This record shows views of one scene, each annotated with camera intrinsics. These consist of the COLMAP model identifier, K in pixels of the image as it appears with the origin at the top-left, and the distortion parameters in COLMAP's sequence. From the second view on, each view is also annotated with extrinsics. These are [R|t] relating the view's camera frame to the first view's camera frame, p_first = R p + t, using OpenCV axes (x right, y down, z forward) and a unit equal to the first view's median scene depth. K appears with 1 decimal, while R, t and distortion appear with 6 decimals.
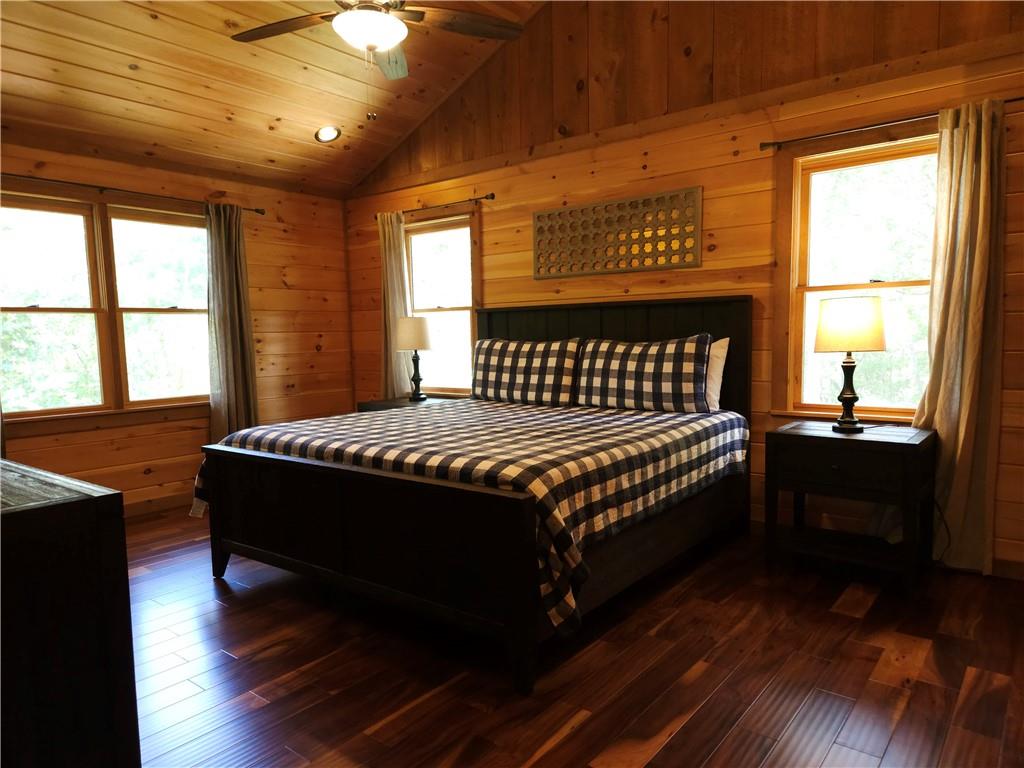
lens RADIAL K [[685.5, 0, 505.1], [0, 685.5, 388.5], [0, 0, 1]] dist [0.056731, -0.035396]
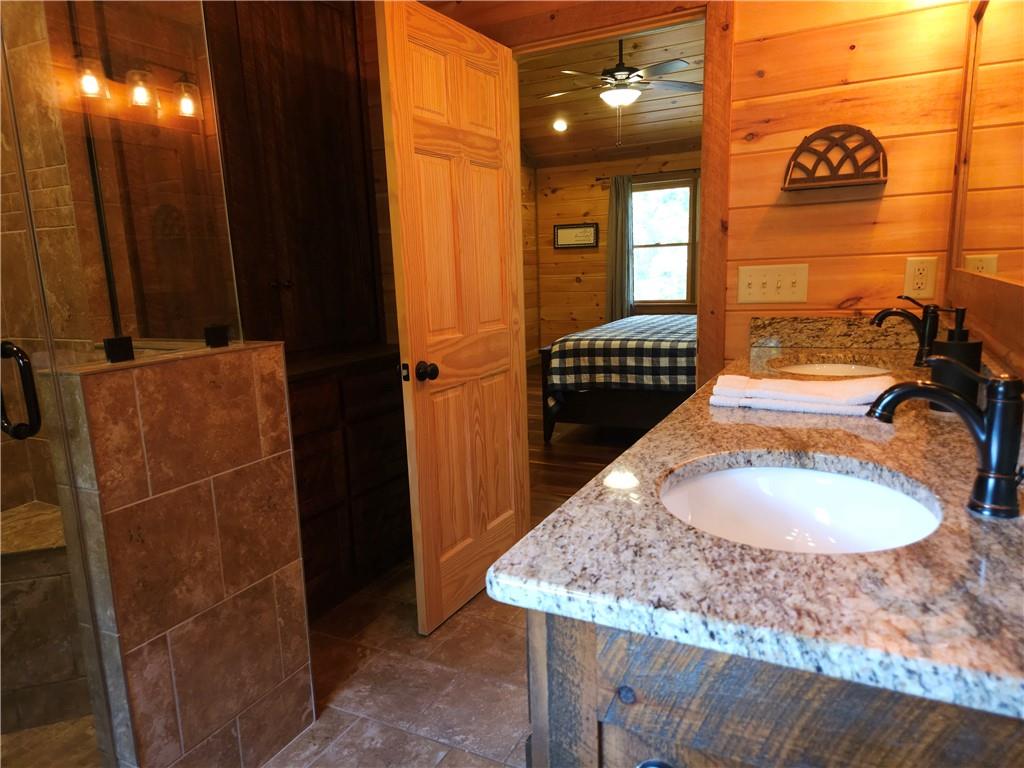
lens RADIAL K [[685.5, 0, 509.8], [0, 685.5, 387.7], [0, 0, 1]] dist [0.056731, -0.035396]
pose [[0.213803, 0.191883, -0.957846, 1.708311], [-0.056047, 0.981313, 0.184074, -0.091022], [0.975268, 0.014328, 0.220562, 0.354800]]
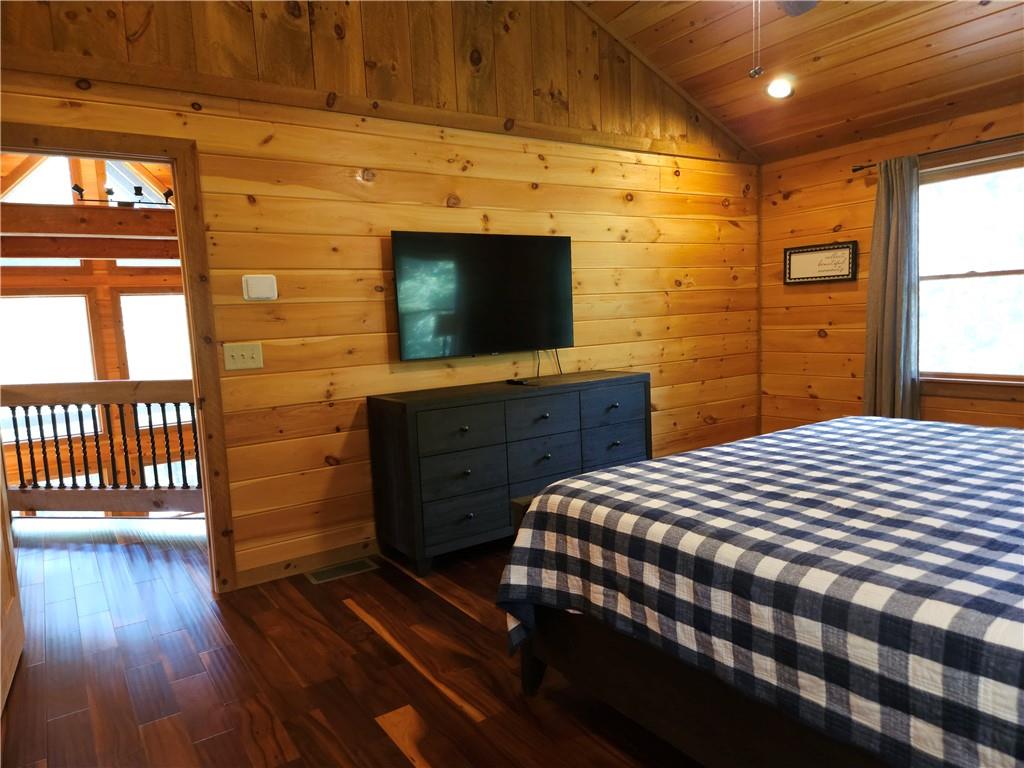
lens RADIAL K [[685.5, 0, 515.5], [0, 685.5, 387.9], [0, 0, 1]] dist [0.056731, -0.035396]
pose [[-0.275284, 0.140980, -0.950970, 0.808953], [-0.033252, 0.987201, 0.155976, -0.139373], [0.960788, 0.074559, -0.267073, 1.039593]]
